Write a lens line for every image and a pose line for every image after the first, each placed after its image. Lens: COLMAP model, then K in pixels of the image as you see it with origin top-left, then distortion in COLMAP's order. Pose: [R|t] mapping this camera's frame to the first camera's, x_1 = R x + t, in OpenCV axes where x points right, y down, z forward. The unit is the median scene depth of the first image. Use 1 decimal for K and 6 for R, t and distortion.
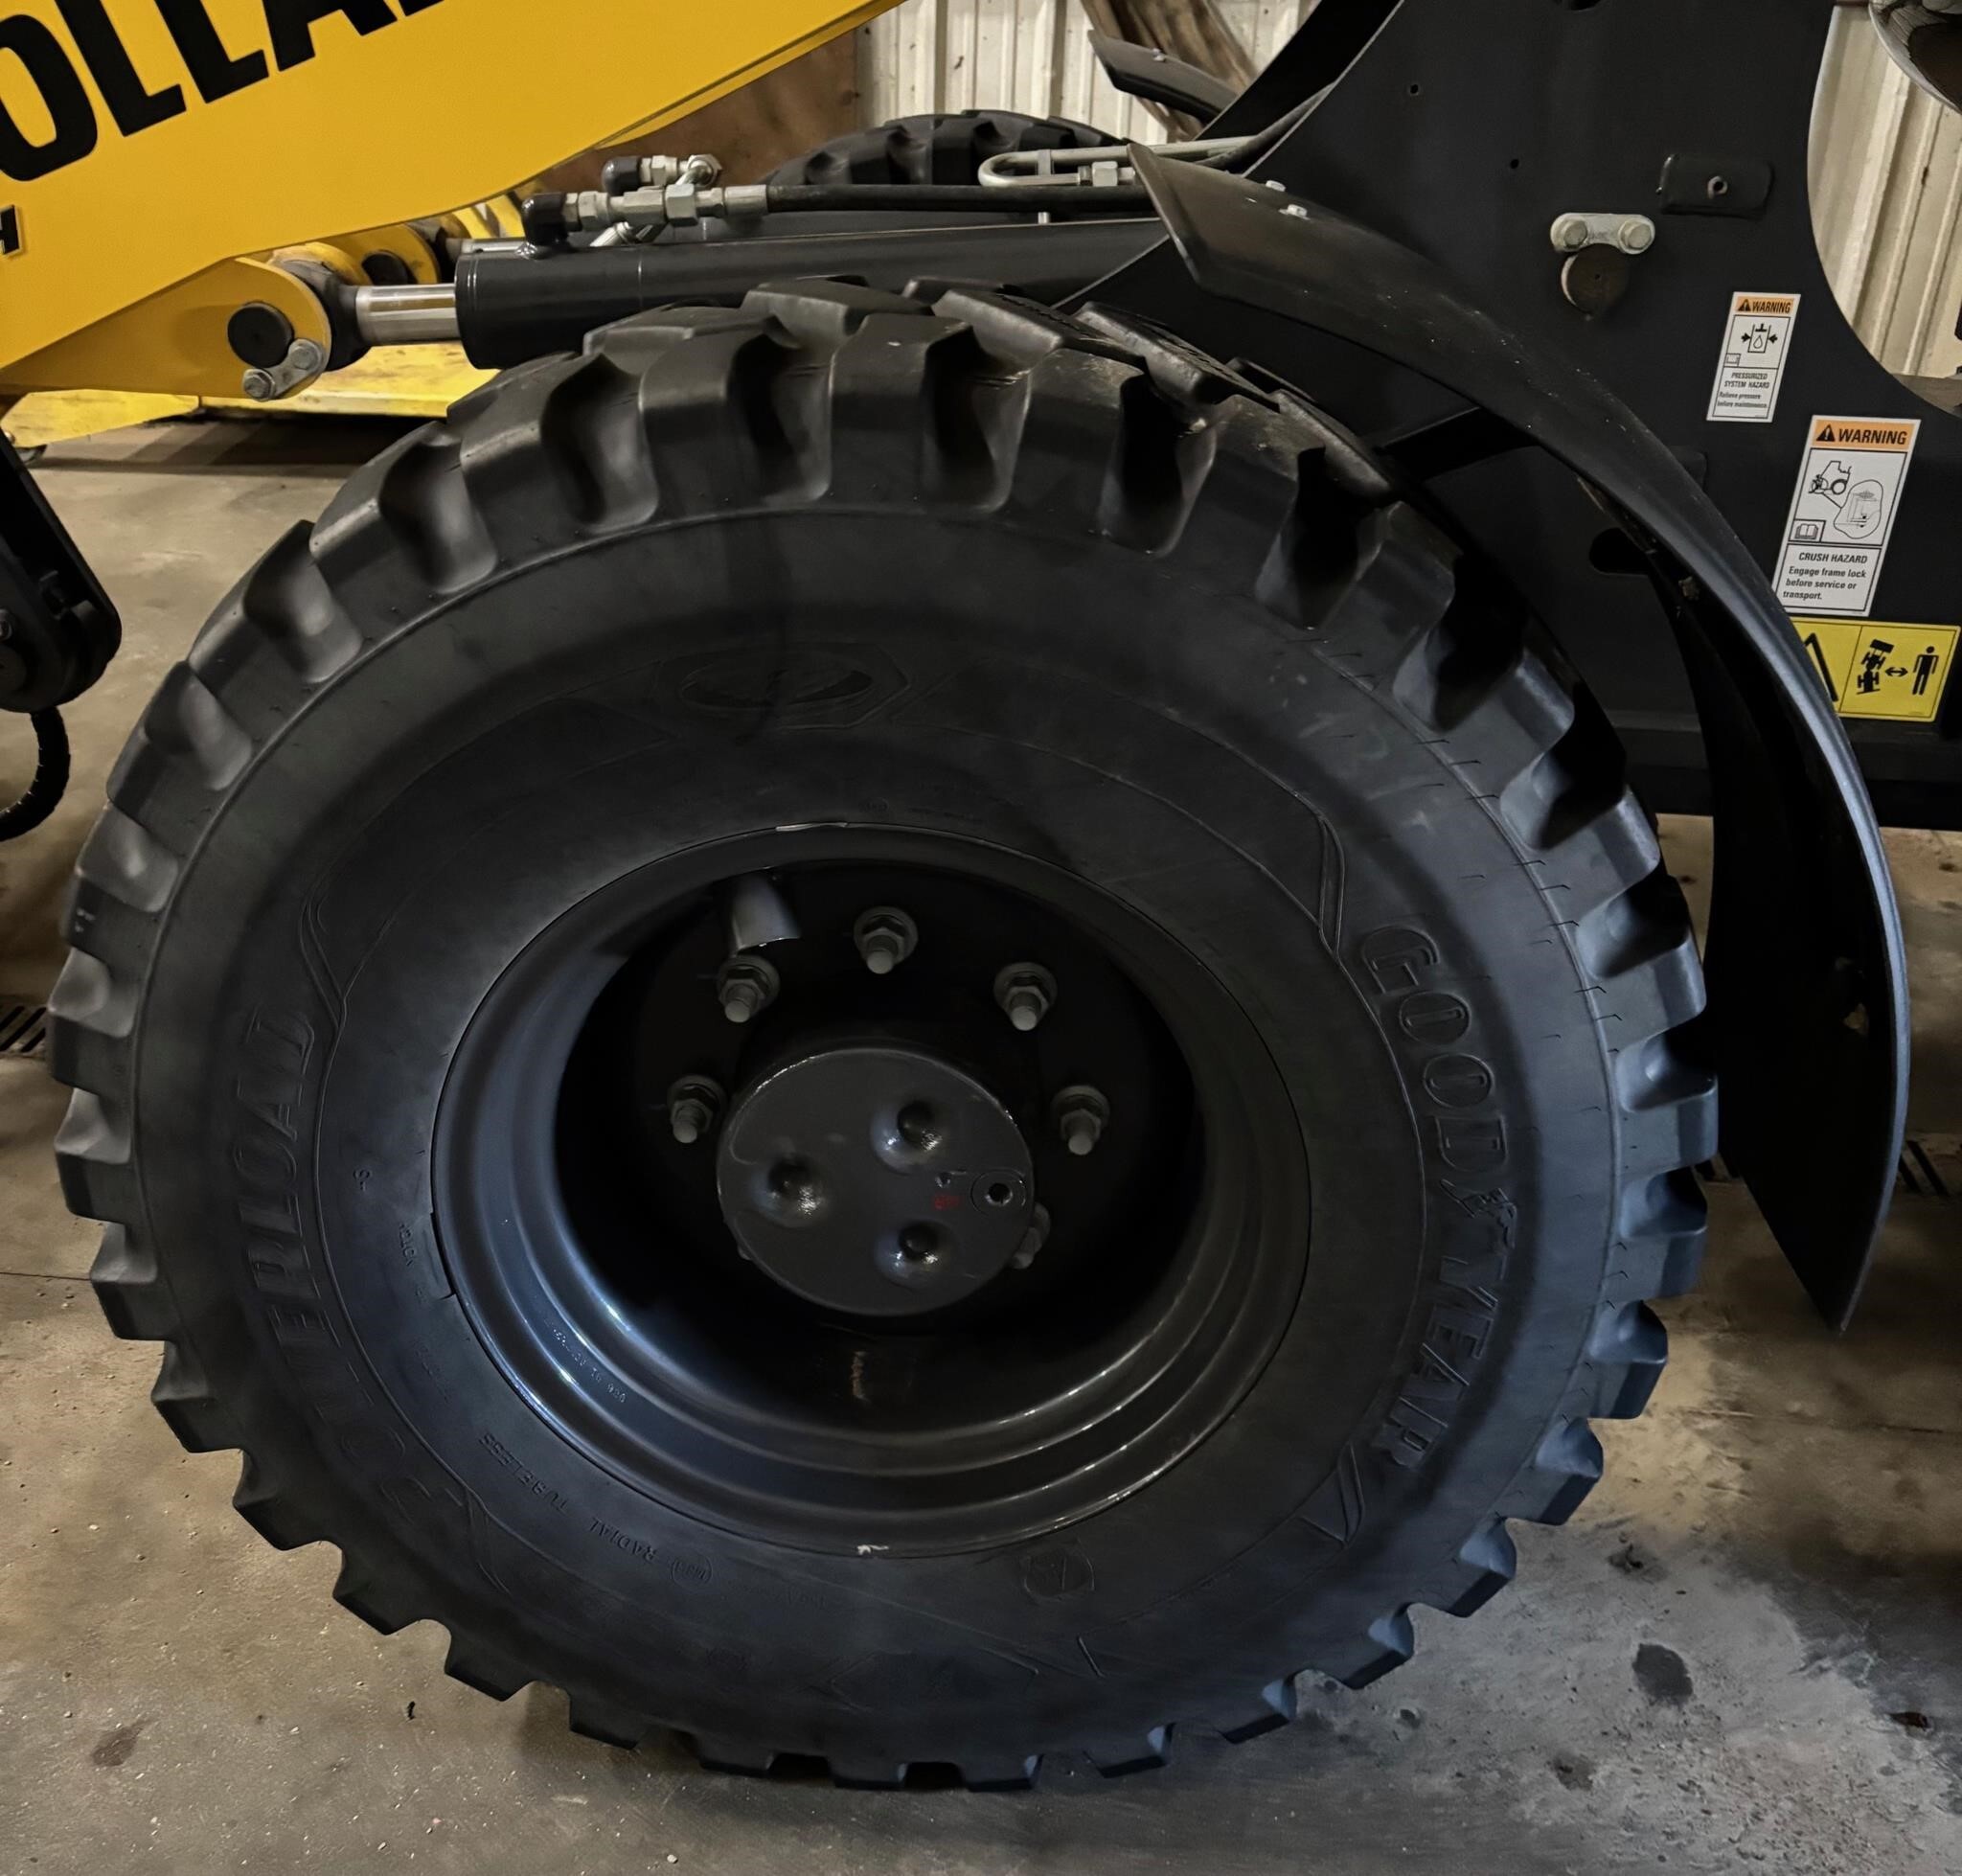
lens RADIAL K [[1876.4, 0, 981.0], [0, 1876.4, 938.0], [0, 0, 1]] dist [0.005777, 0.009529]
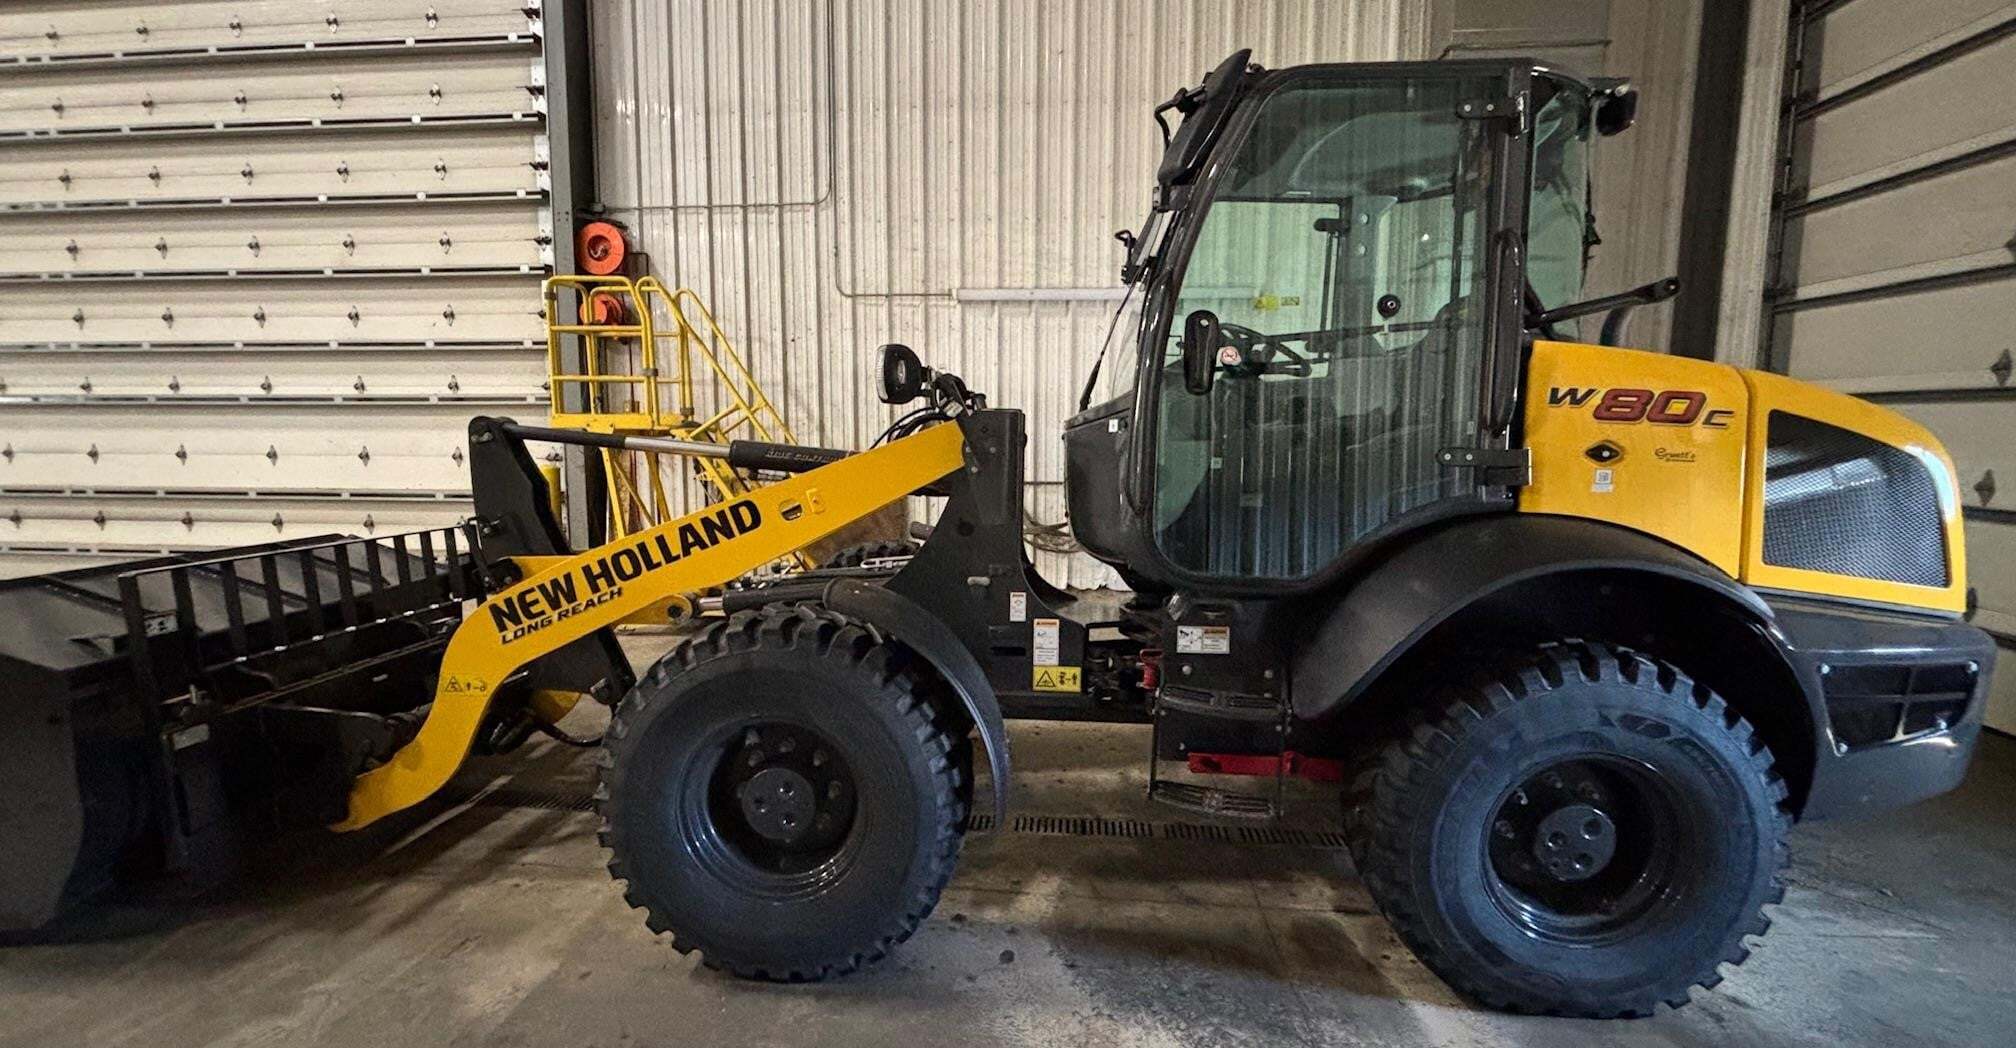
lens RADIAL K [[768.9, 0, 1008.0], [0, 768.9, 524.0], [0, 0, 1]] dist [-0.000754, -0.000180]
pose [[0.999341, -0.033110, -0.014906, 0.467716], [0.025512, 0.932361, -0.360629, 0.165370], [0.025838, 0.360011, 0.932590, -0.787424]]
